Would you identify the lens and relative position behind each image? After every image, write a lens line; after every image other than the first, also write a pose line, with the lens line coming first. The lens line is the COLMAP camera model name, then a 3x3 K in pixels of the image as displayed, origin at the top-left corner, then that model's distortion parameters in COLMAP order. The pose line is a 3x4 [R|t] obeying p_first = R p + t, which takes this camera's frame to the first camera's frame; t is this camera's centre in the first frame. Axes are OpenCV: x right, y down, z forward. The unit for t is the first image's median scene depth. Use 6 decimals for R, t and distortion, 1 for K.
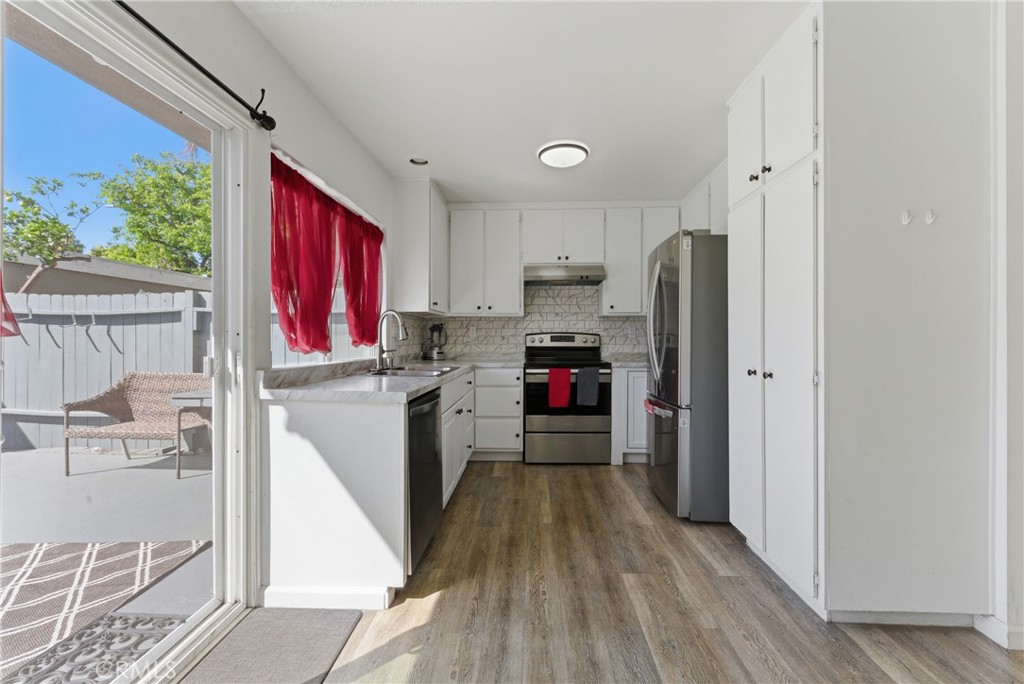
lens RADIAL K [[419.9, 0, 518.4], [0, 419.9, 340.2], [0, 0, 1]] dist [-0.002434, -0.000097]
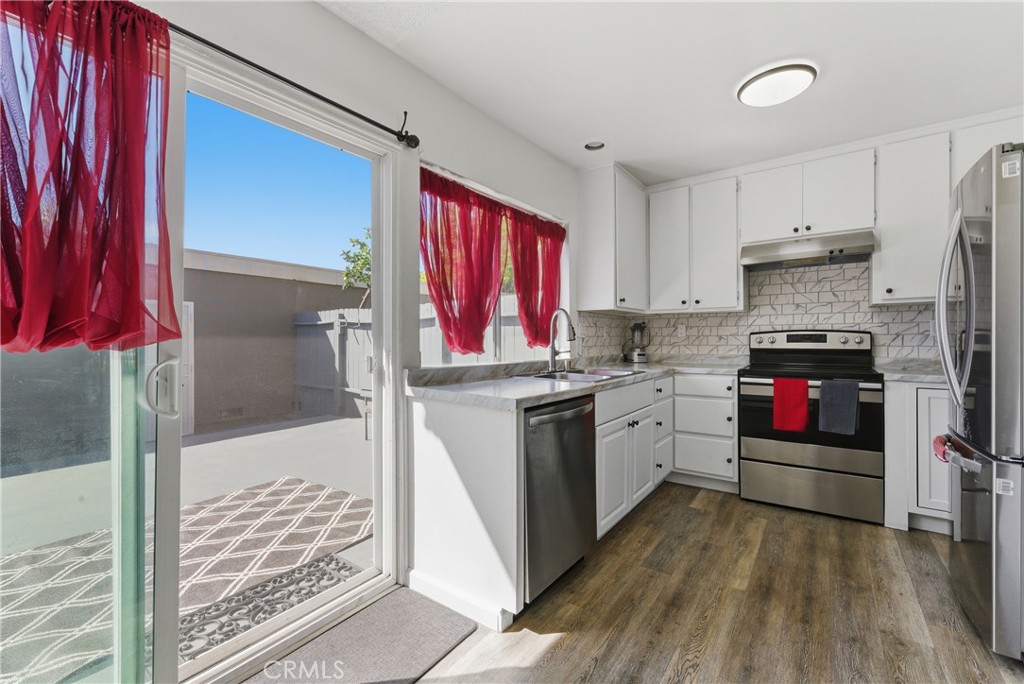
lens RADIAL K [[426.1, 0, 518.1], [0, 426.1, 337.1], [0, 0, 1]] dist [-0.001316, -0.000222]
pose [[0.832129, -0.006557, -0.554544, 0.142923], [0.002197, 0.999961, -0.008528, -0.000552], [0.554578, 0.005878, 0.832111, 0.139771]]
